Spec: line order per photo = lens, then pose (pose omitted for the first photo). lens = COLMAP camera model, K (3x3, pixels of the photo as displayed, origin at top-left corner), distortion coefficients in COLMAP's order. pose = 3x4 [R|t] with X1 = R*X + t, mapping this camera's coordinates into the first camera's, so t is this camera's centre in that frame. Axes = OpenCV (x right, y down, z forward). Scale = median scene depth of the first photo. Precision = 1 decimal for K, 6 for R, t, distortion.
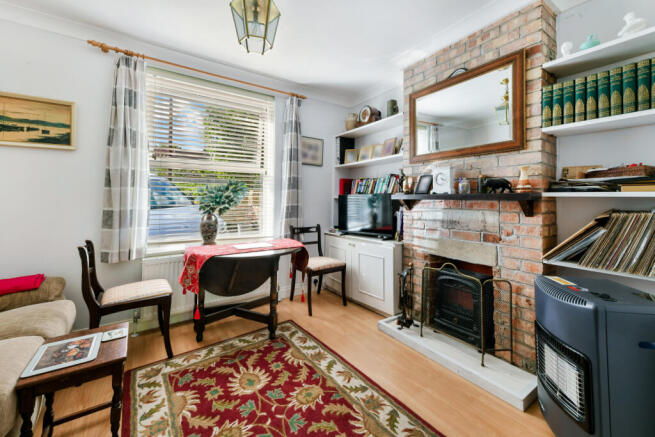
lens RADIAL K [[256.6, 0, 326.3], [0, 256.6, 191.3], [0, 0, 1]] dist [0.015416, -0.002813]
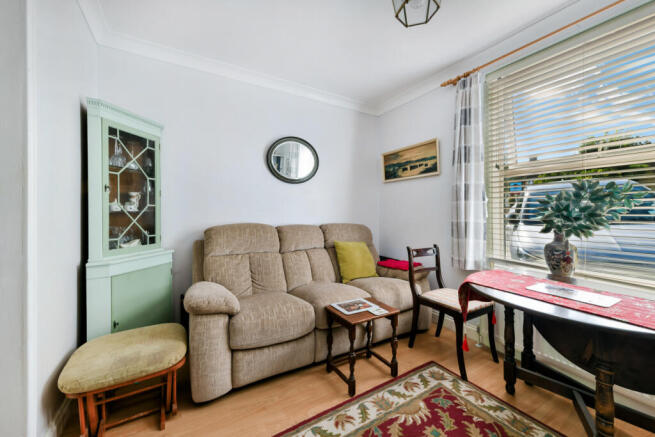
lens RADIAL K [[256.6, 0, 329.8], [0, 256.6, 209.2], [0, 0, 1]] dist [0.015416, -0.002813]
pose [[-0.065532, -0.010152, -0.997799, 0.375066], [0.028924, 0.999509, -0.012069, 0.016387], [0.997431, -0.029651, -0.065206, 0.577371]]
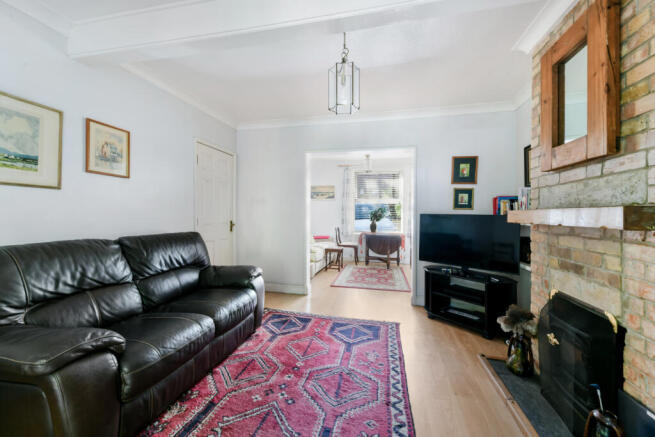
lens RADIAL K [[256.6, 0, 325.5], [0, 256.6, 211.5], [0, 0, 1]] dist [0.015416, -0.002813]
pose [[0.658485, -0.001977, -0.752591, 1.471673], [0.014519, 0.999844, 0.010077, -0.048521], [0.752454, -0.017562, 0.658411, -1.297462]]
